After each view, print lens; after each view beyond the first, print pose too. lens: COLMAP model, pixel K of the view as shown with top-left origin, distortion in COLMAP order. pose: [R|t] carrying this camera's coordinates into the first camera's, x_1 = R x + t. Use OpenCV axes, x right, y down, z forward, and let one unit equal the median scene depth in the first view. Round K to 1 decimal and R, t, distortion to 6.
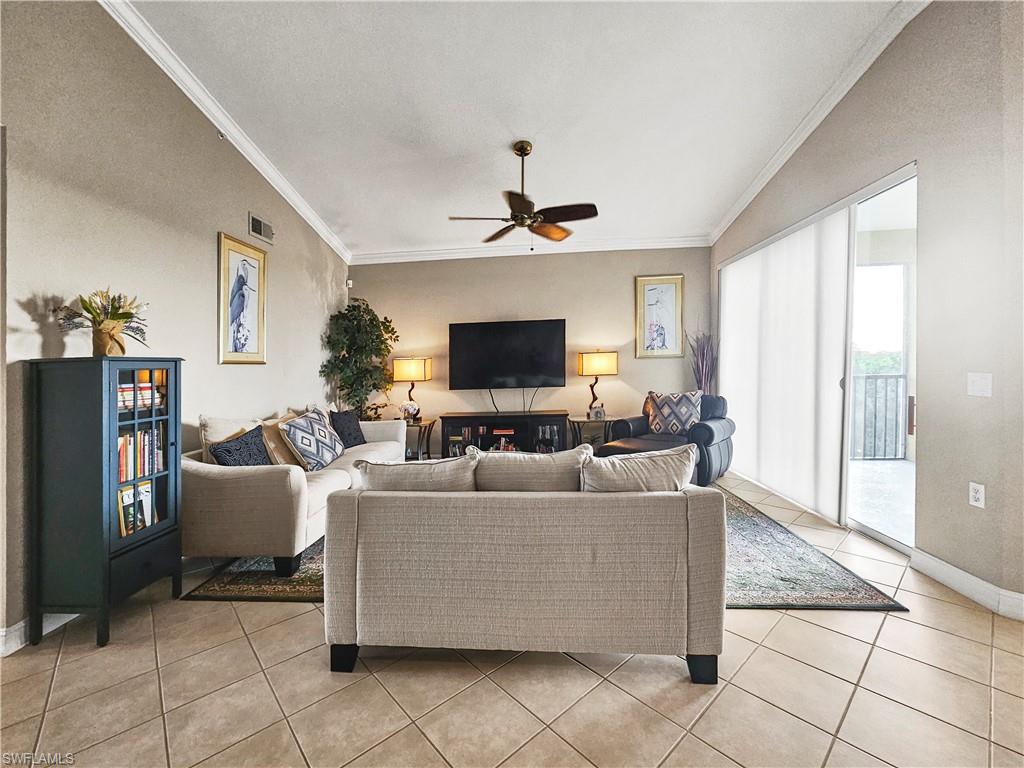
lens RADIAL K [[440.6, 0, 489.3], [0, 440.6, 375.8], [0, 0, 1]] dist [0.000006, -0.000077]
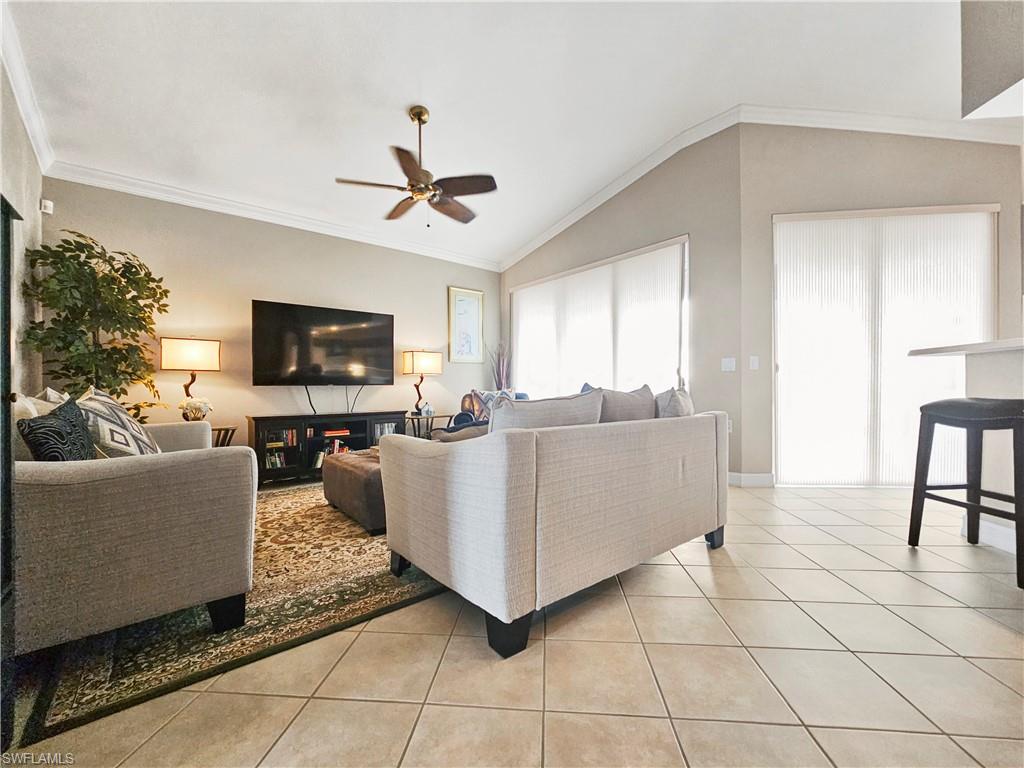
lens RADIAL K [[421.0, 0, 516.7], [0, 421.0, 408.3], [0, 0, 1]] dist [0.000290, 0.000215]
pose [[0.709259, -0.008597, 0.704895, -0.297823], [0.008945, 0.999955, 0.003195, 0.077403], [-0.704891, 0.004039, 0.709304, 0.156091]]
